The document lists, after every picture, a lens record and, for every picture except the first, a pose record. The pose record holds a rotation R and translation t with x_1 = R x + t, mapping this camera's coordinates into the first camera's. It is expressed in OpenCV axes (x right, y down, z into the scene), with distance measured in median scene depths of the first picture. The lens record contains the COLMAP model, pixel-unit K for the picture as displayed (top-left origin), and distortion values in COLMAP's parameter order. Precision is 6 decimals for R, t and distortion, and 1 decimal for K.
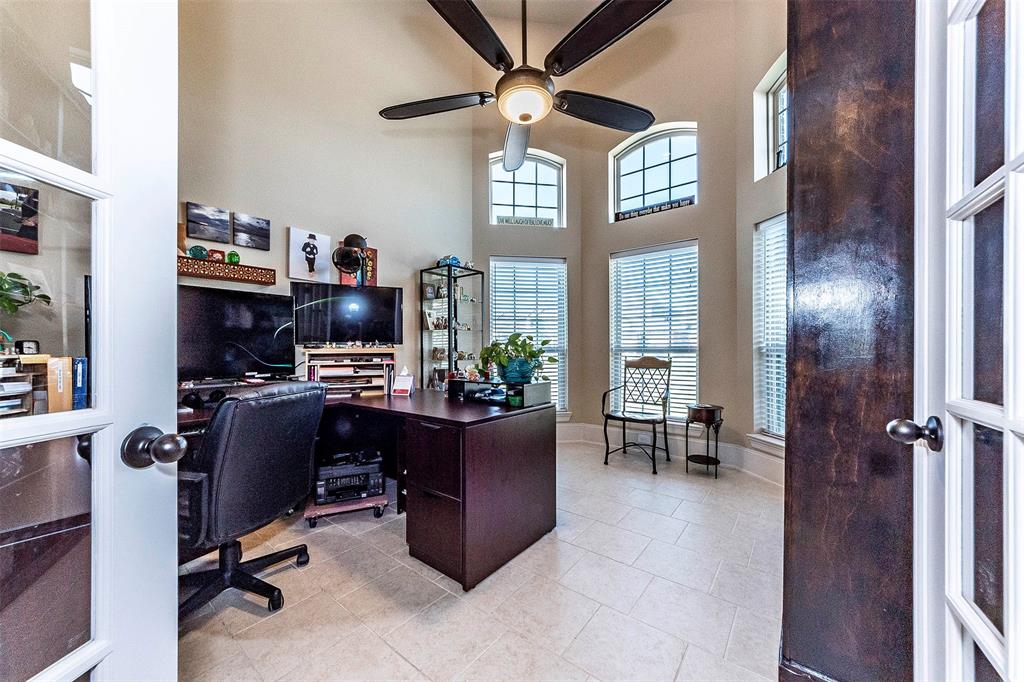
lens RADIAL K [[343.9, 0, 510.0], [0, 343.9, 347.3], [0, 0, 1]] dist [-0.000236, 0.000000]
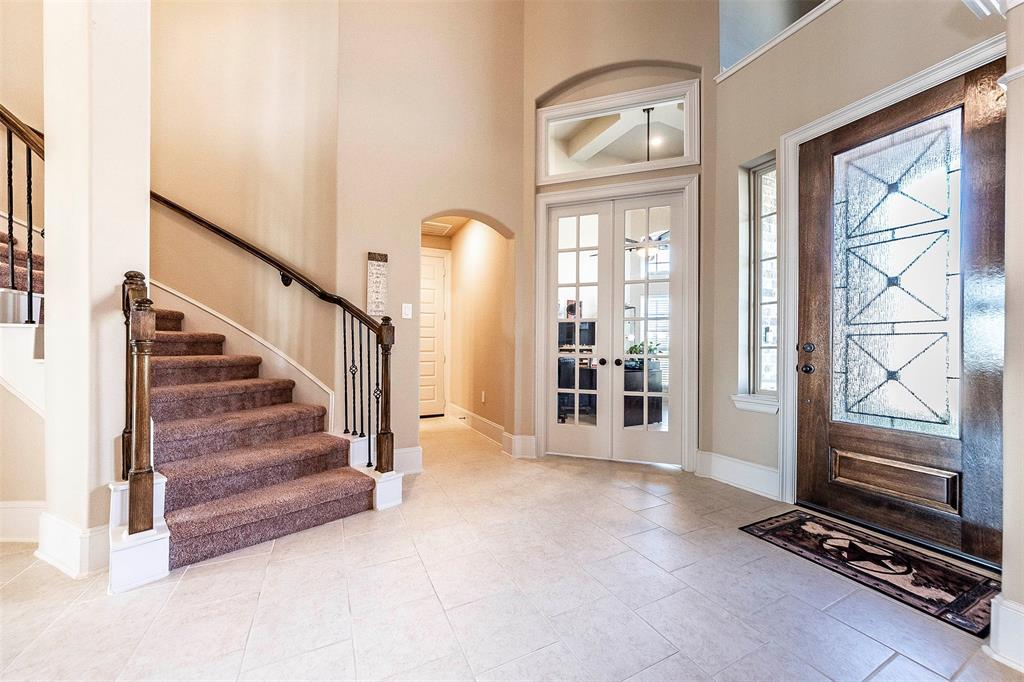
lens RADIAL K [[371.6, 0, 516.1], [0, 371.6, 346.1], [0, 0, 1]] dist [-0.002393, 0.000531]
pose [[0.894534, 0.006175, -0.446957, 0.288861], [-0.004957, 0.999980, 0.003895, -0.009298], [0.446972, -0.001268, 0.894547, -1.308285]]
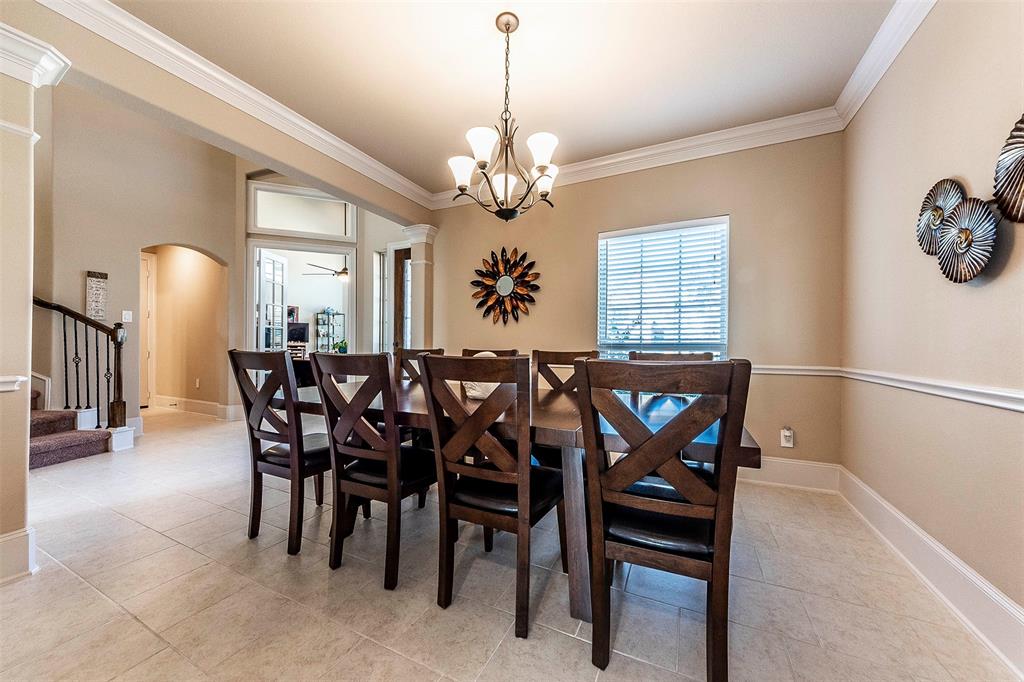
lens RADIAL K [[371.6, 0, 512.4], [0, 371.6, 347.6], [0, 0, 1]] dist [-0.002393, 0.000531]
pose [[0.984478, 0.009048, 0.175272, 0.771838], [-0.011045, 0.999885, 0.010422, -0.016118], [-0.175158, -0.012196, 0.984465, -2.215695]]
